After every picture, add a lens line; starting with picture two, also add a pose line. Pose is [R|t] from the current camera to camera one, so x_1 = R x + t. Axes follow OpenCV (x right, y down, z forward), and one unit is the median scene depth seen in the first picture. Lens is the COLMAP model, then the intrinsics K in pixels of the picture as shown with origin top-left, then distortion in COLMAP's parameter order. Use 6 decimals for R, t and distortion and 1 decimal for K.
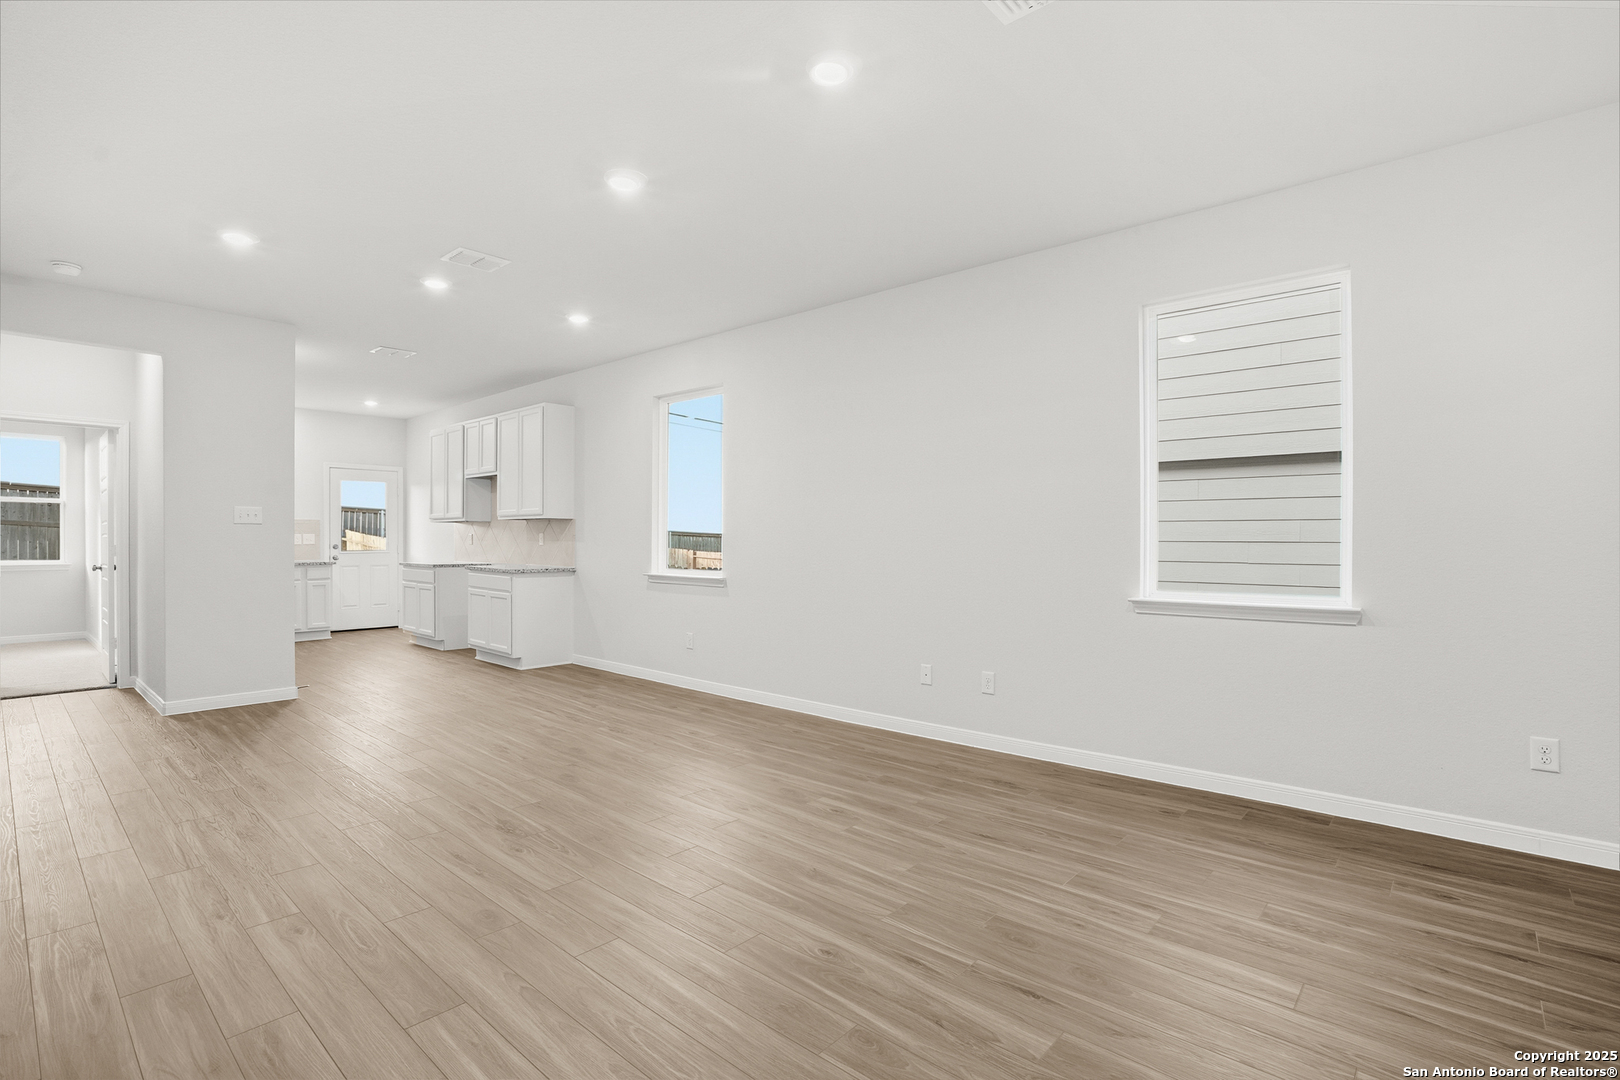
lens RADIAL K [[765.2, 0, 803.4], [0, 765.2, 548.8], [0, 0, 1]] dist [-0.043863, 0.011291]
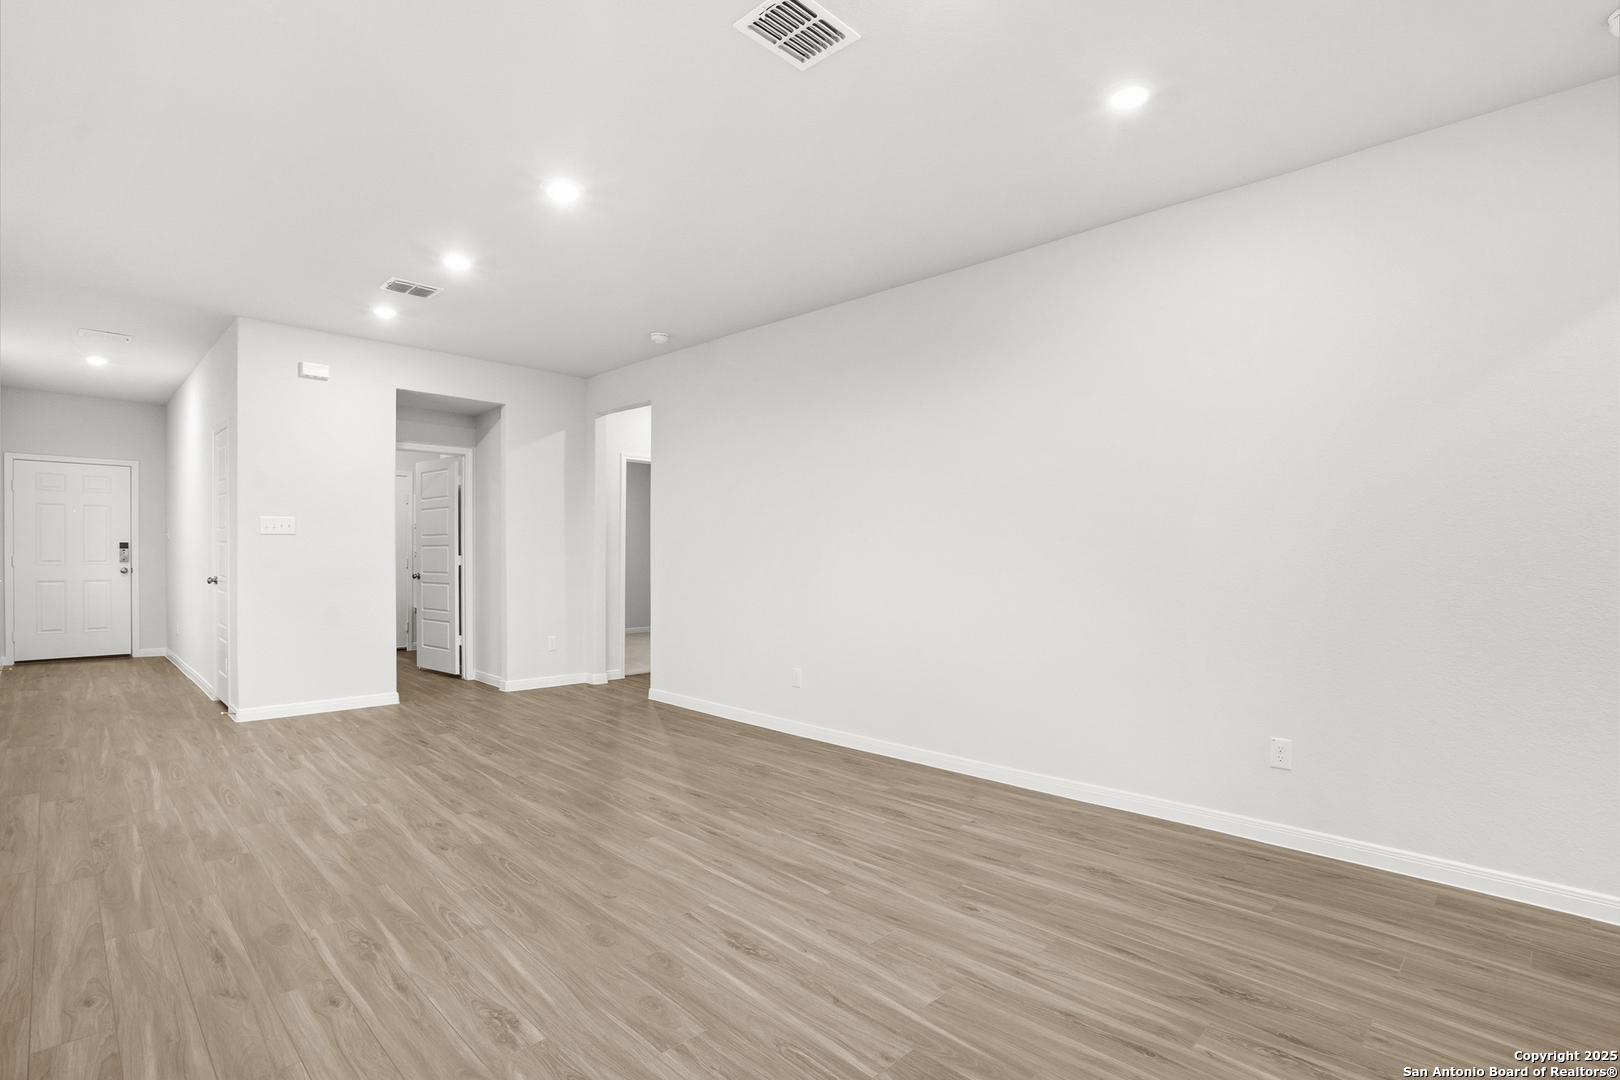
lens RADIAL K [[765.2, 0, 801.7], [0, 765.2, 540.3], [0, 0, 1]] dist [-0.043863, 0.011291]
pose [[-0.998575, -0.010207, 0.052383, -0.314376], [-0.010647, 0.999910, -0.008132, -0.012310], [-0.052296, -0.008678, -0.998594, 1.034675]]
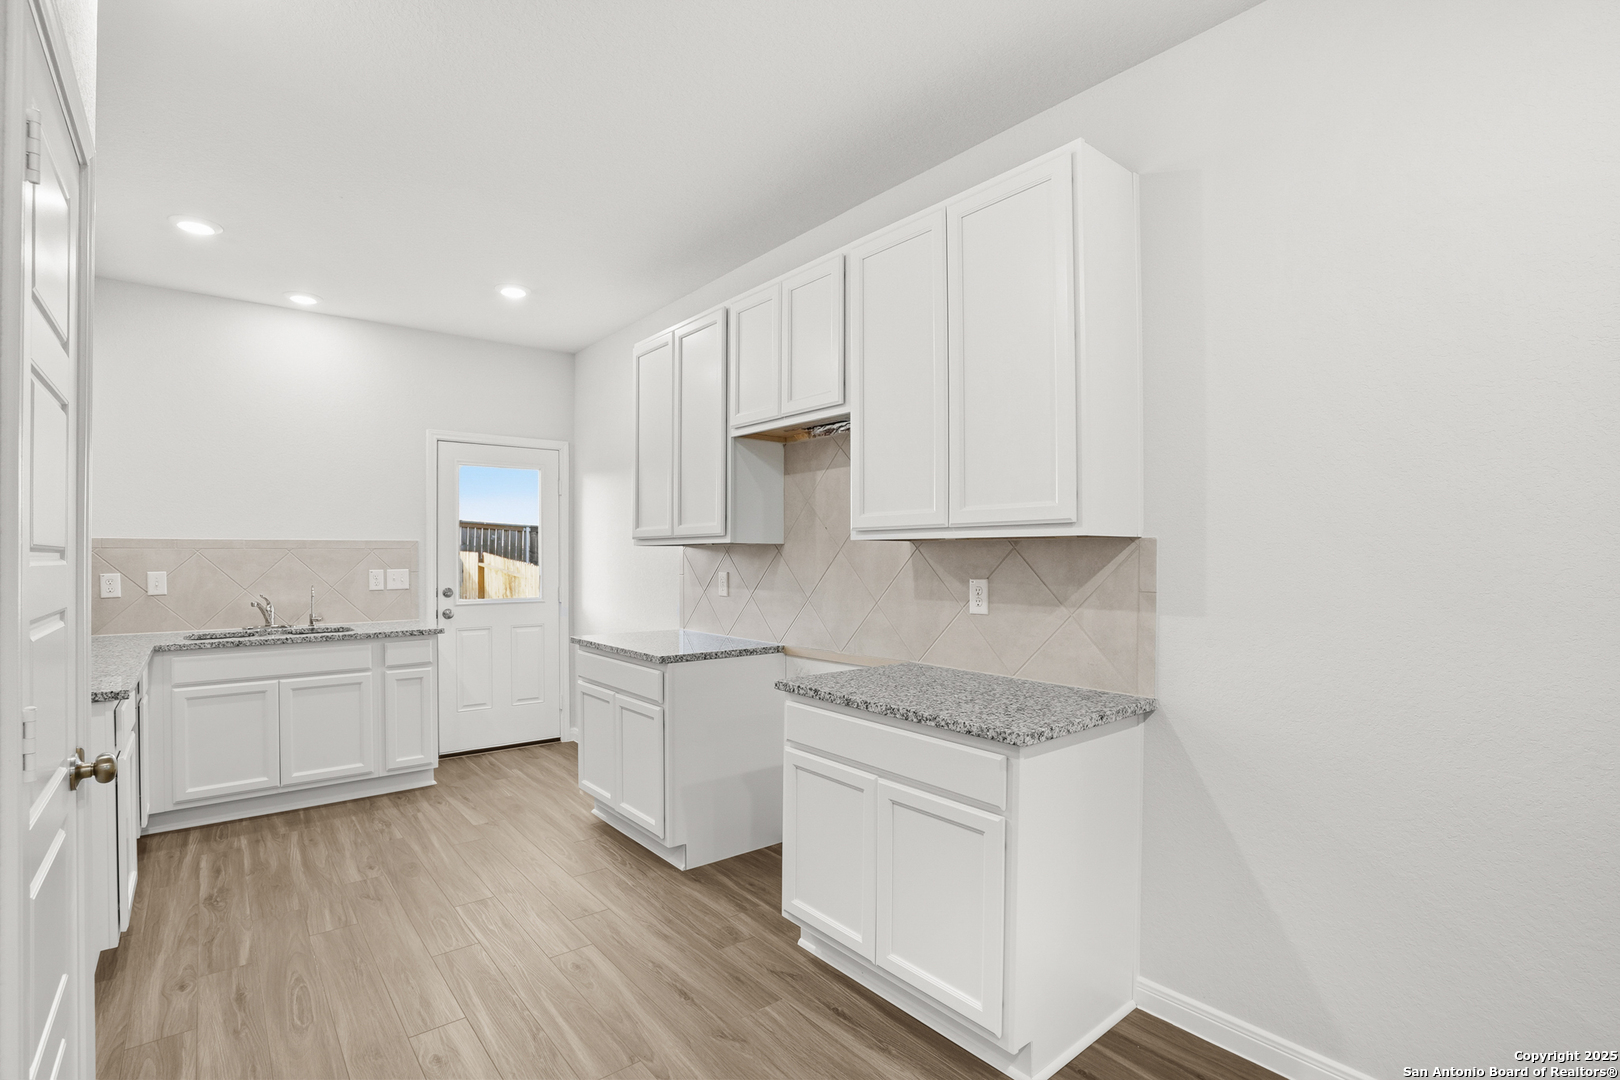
lens RADIAL K [[765.2, 0, 796.2], [0, 765.2, 550.3], [0, 0, 1]] dist [-0.043863, 0.011291]
pose [[0.986287, -0.004804, -0.164971, -0.437797], [0.001791, 0.999829, -0.018408, -0.032179], [0.165031, 0.017860, 0.986127, 0.768553]]
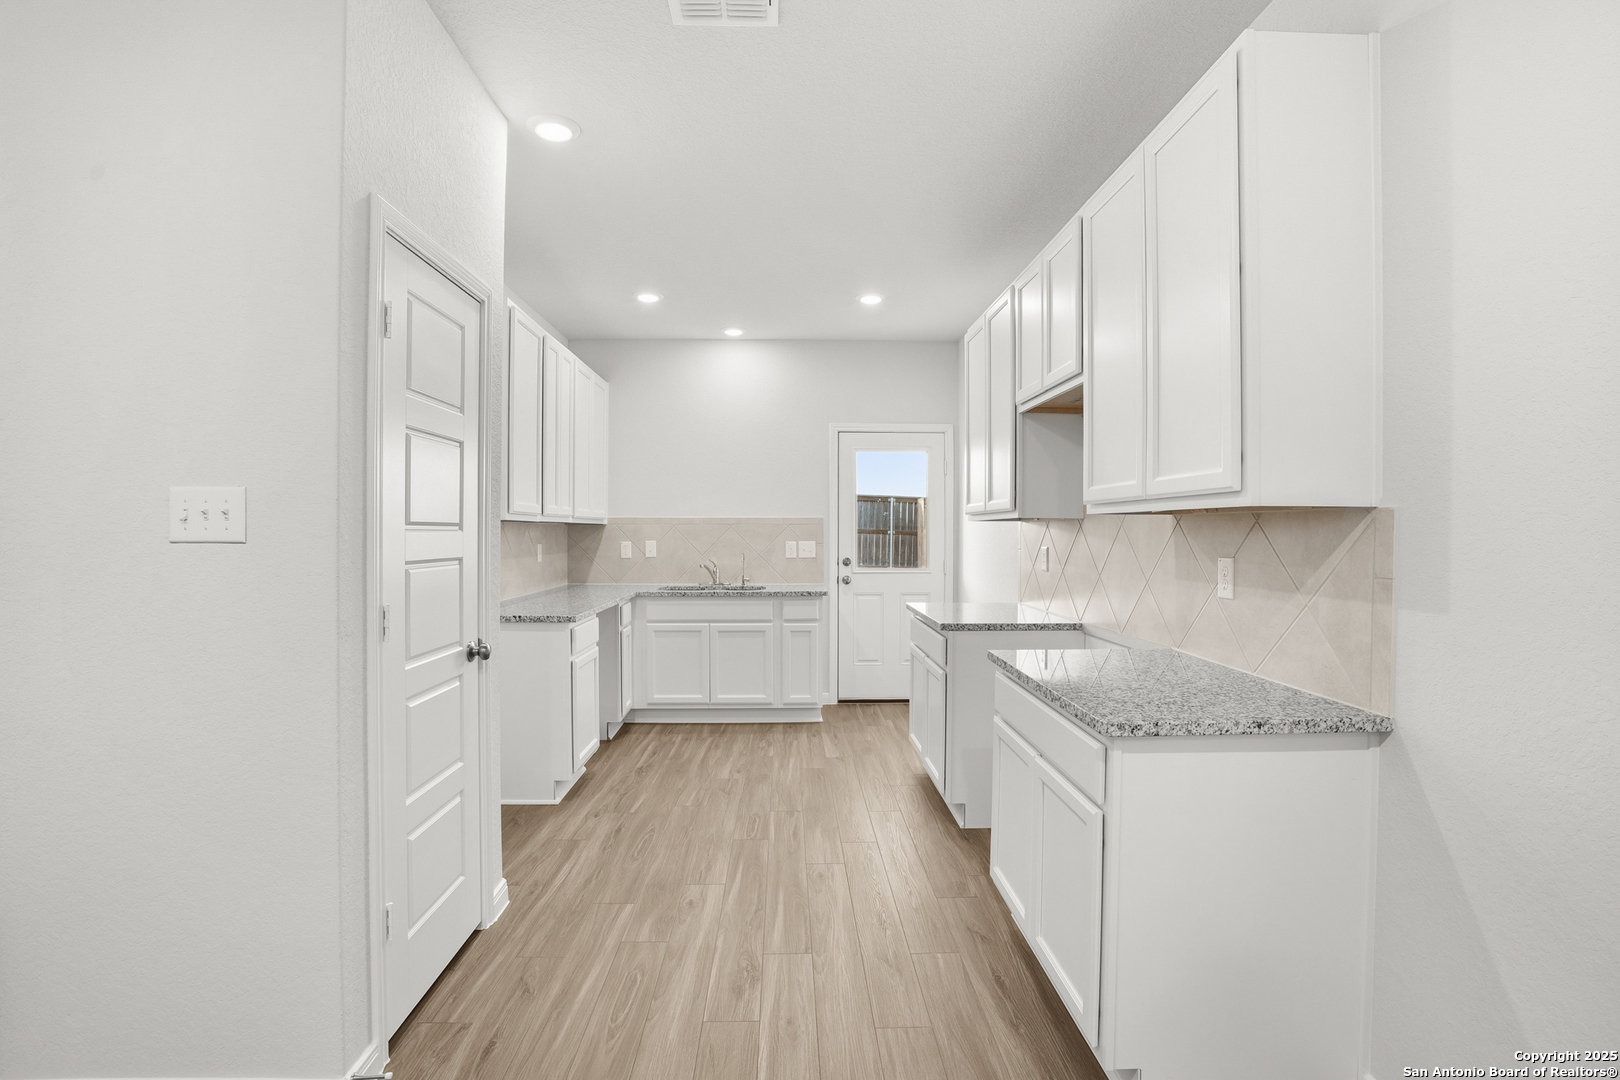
lens RADIAL K [[765.2, 0, 797.6], [0, 765.2, 535.7], [0, 0, 1]] dist [-0.043863, 0.011291]
pose [[0.680735, 0.003770, -0.732520, -0.288492], [-0.010210, 0.999938, -0.004342, -0.030854], [0.732459, 0.010434, 0.680731, 0.806558]]
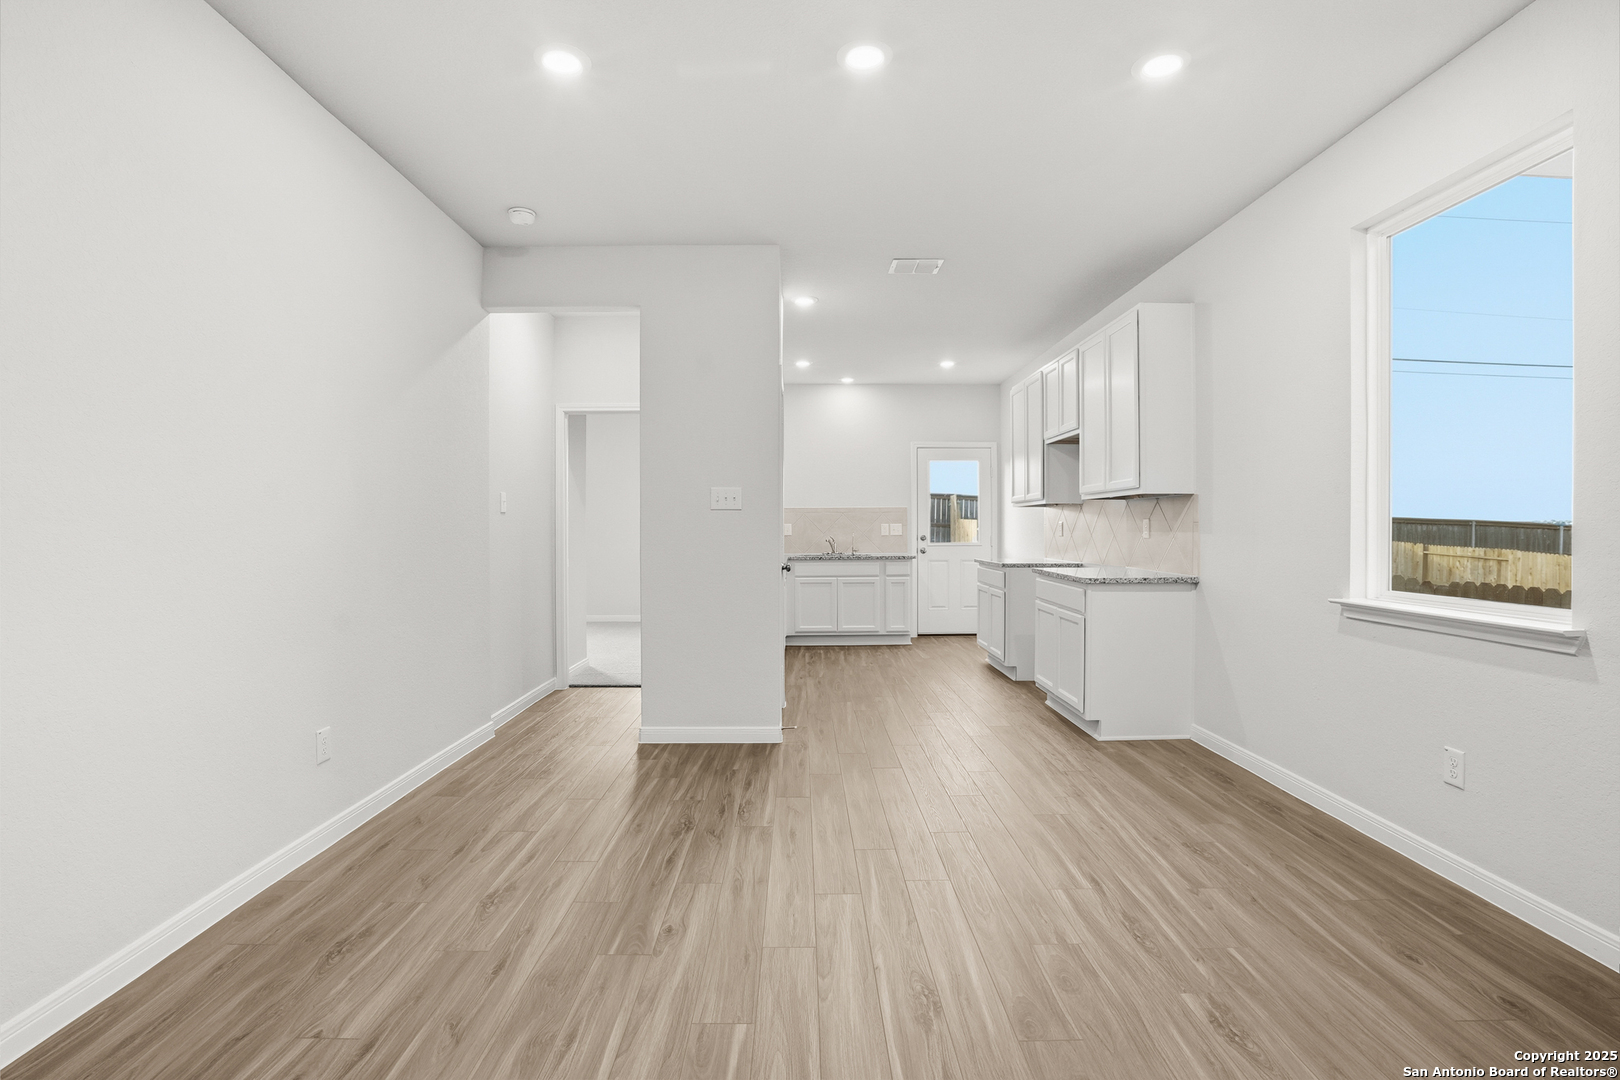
lens RADIAL K [[765.2, 0, 810.4], [0, 765.2, 534.0], [0, 0, 1]] dist [-0.043863, 0.011291]
pose [[0.678140, -0.000009, -0.734933, -0.084337], [-0.005336, 0.999974, -0.004935, -0.004035], [0.734913, 0.007268, 0.678122, 0.440581]]
